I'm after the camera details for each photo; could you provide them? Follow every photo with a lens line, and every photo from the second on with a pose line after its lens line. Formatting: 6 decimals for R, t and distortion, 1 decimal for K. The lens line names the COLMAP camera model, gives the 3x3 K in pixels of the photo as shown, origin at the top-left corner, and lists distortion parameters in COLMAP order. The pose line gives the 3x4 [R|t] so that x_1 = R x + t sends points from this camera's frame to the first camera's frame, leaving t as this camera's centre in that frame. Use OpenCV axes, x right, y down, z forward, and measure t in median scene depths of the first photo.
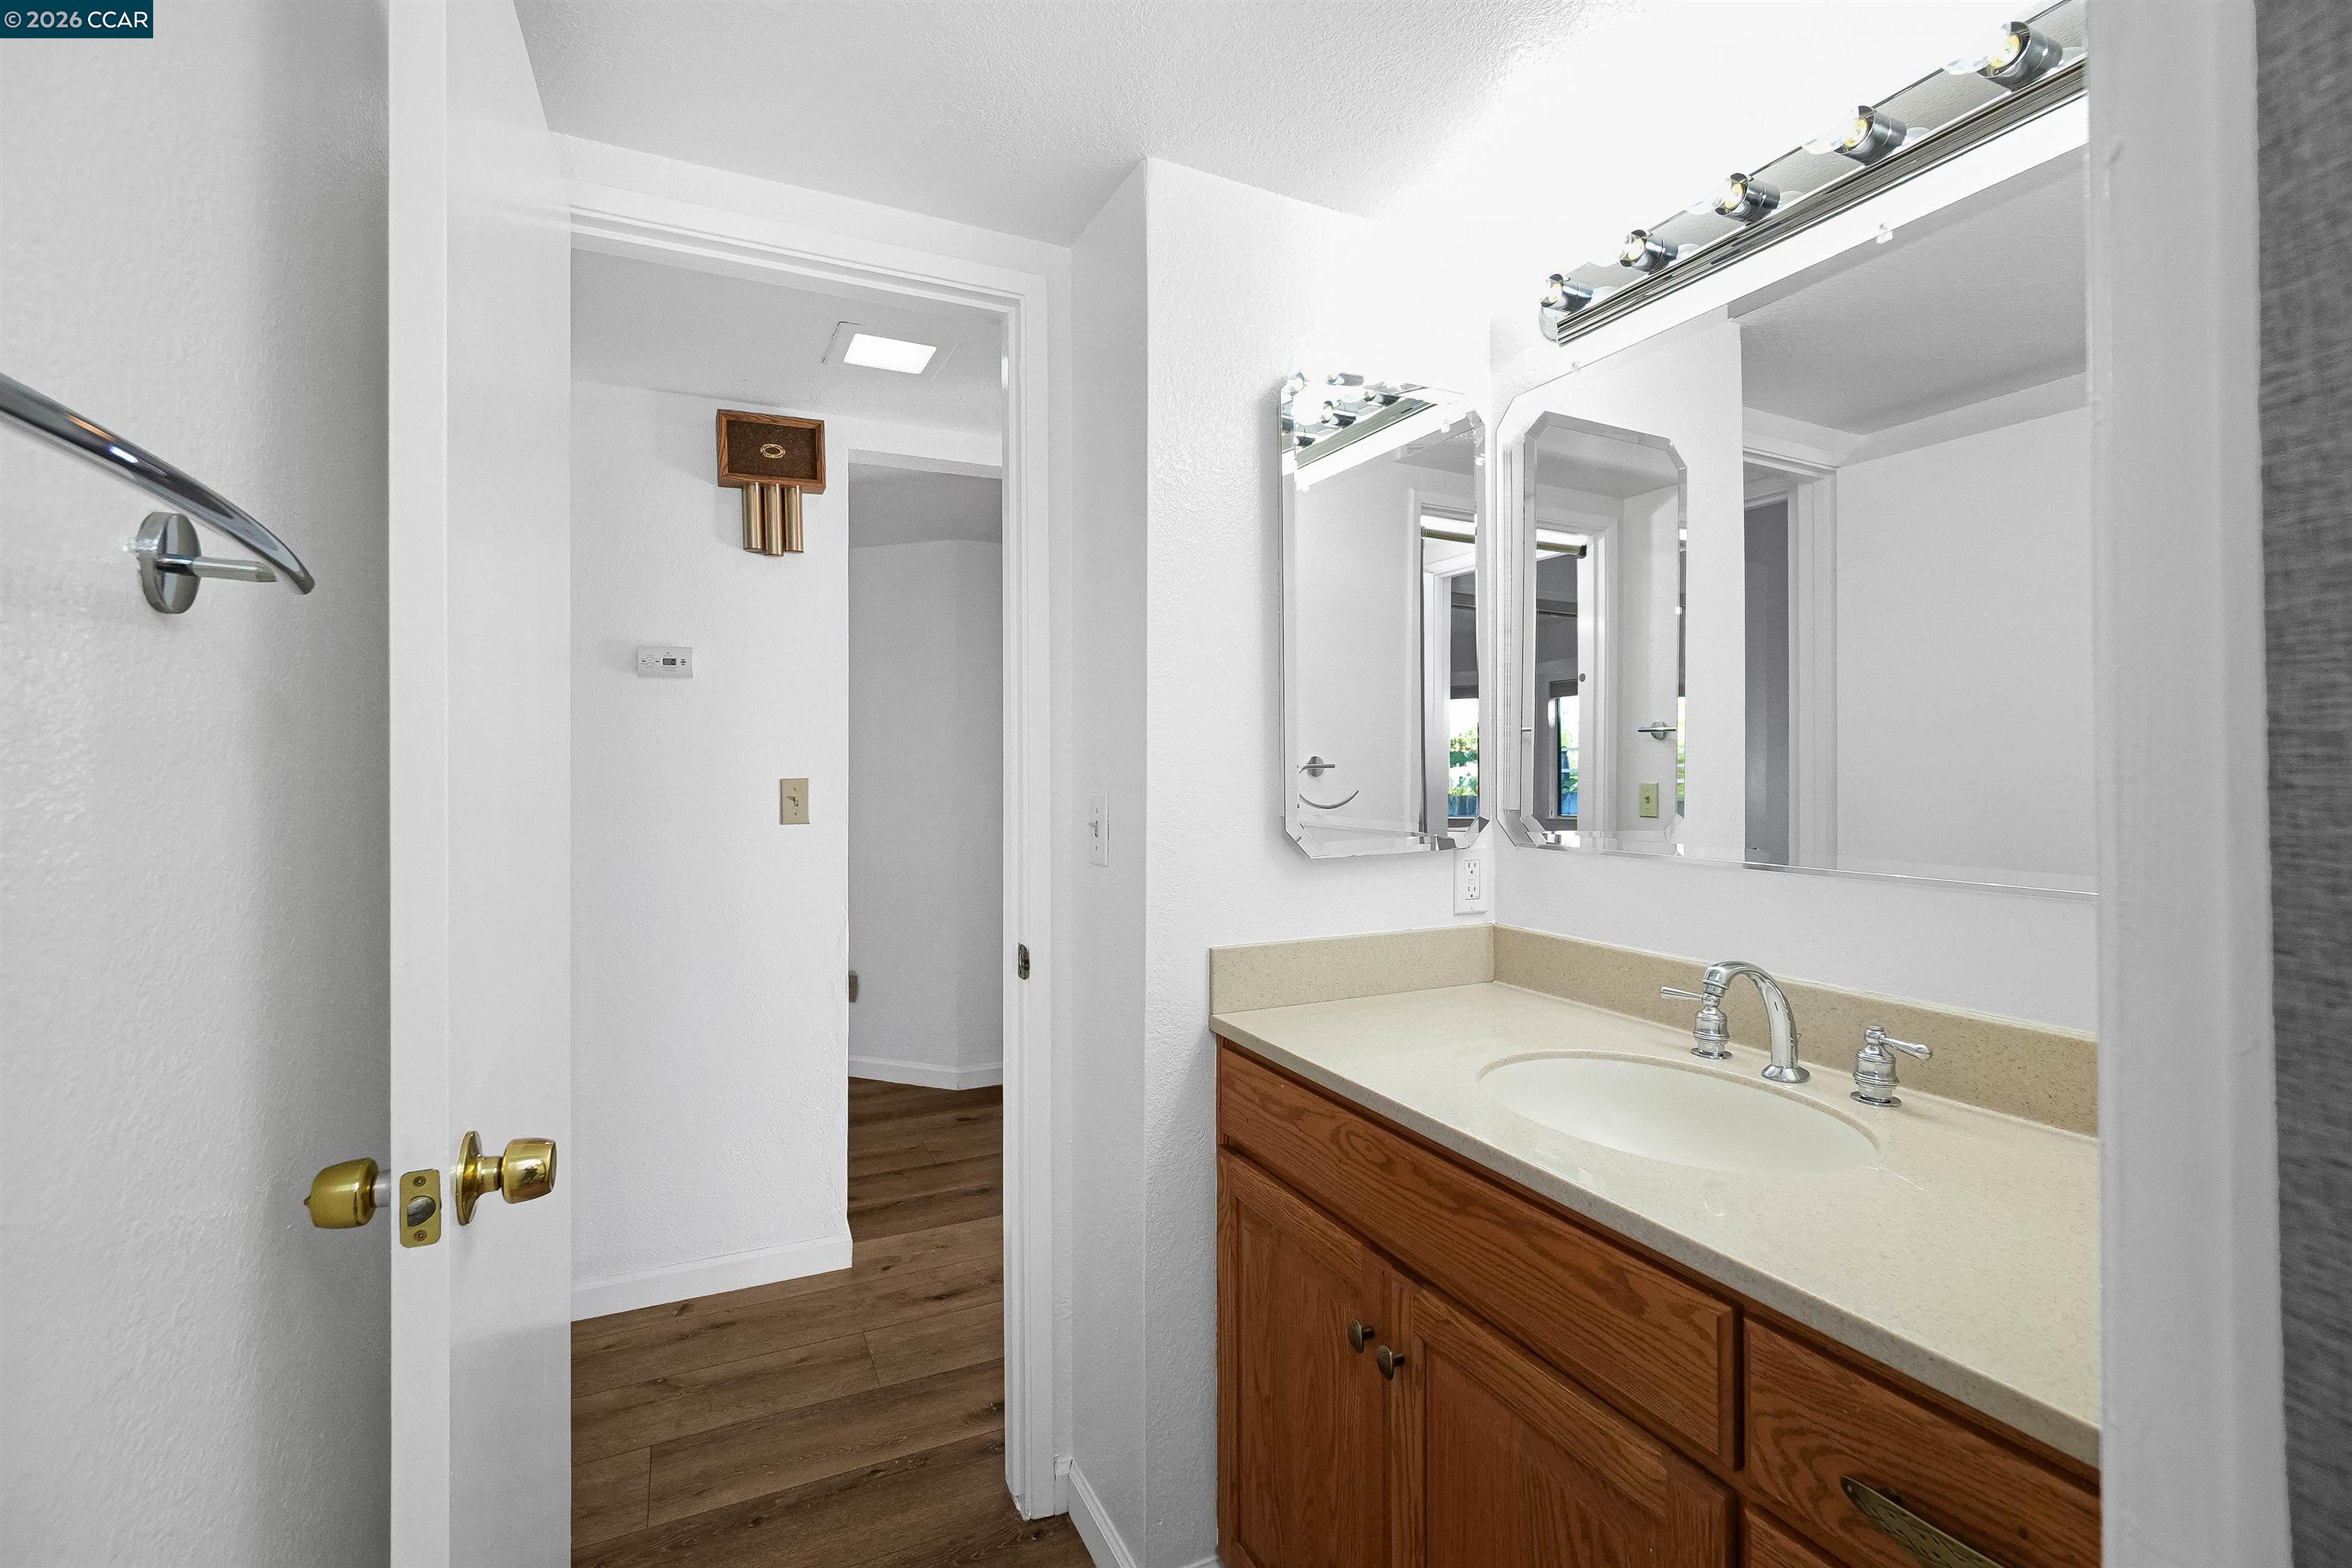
lens RADIAL K [[1017.2, 0, 1173.0], [0, 1017.2, 775.6], [0, 0, 1]] dist [-0.014715, 0.006575]
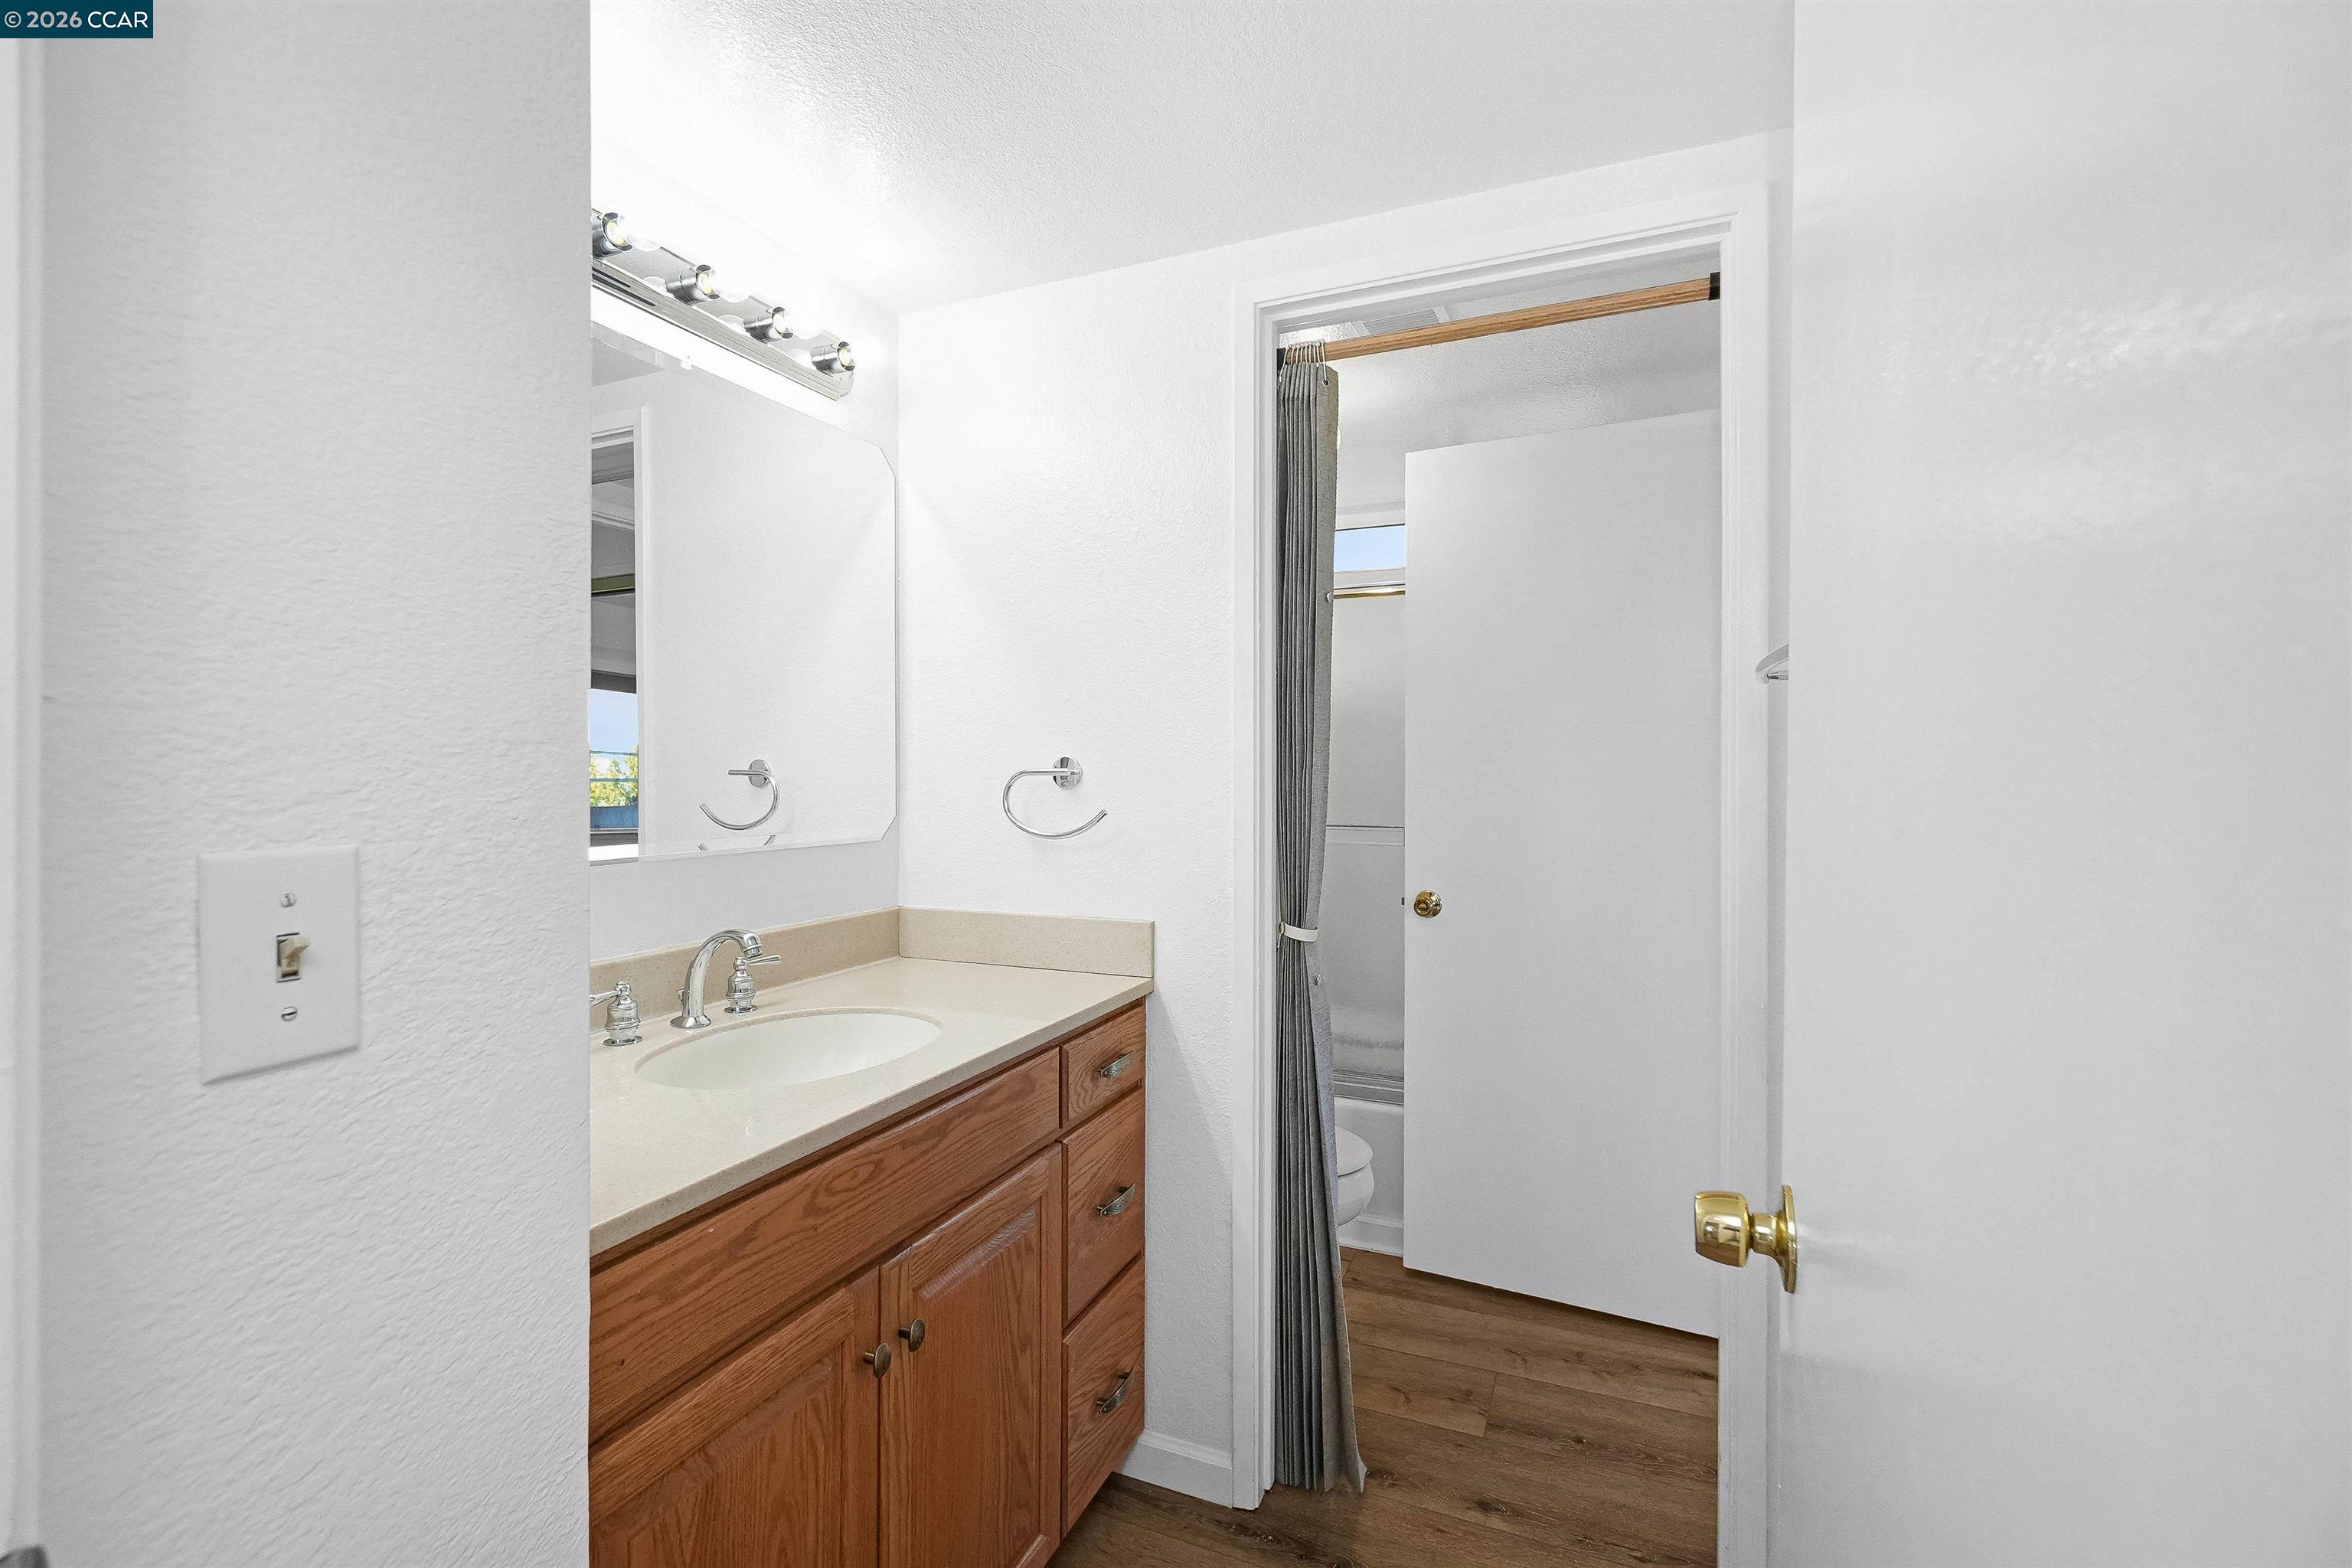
lens RADIAL K [[1017.2, 0, 1173.0], [0, 1017.2, 775.6], [0, 0, 1]] dist [-0.014715, 0.006575]
pose [[-0.661512, -0.001505, 0.749933, -0.727879], [0.000084, 0.999998, 0.002081, -0.007953], [-0.749934, 0.001440, -0.661511, 1.430012]]
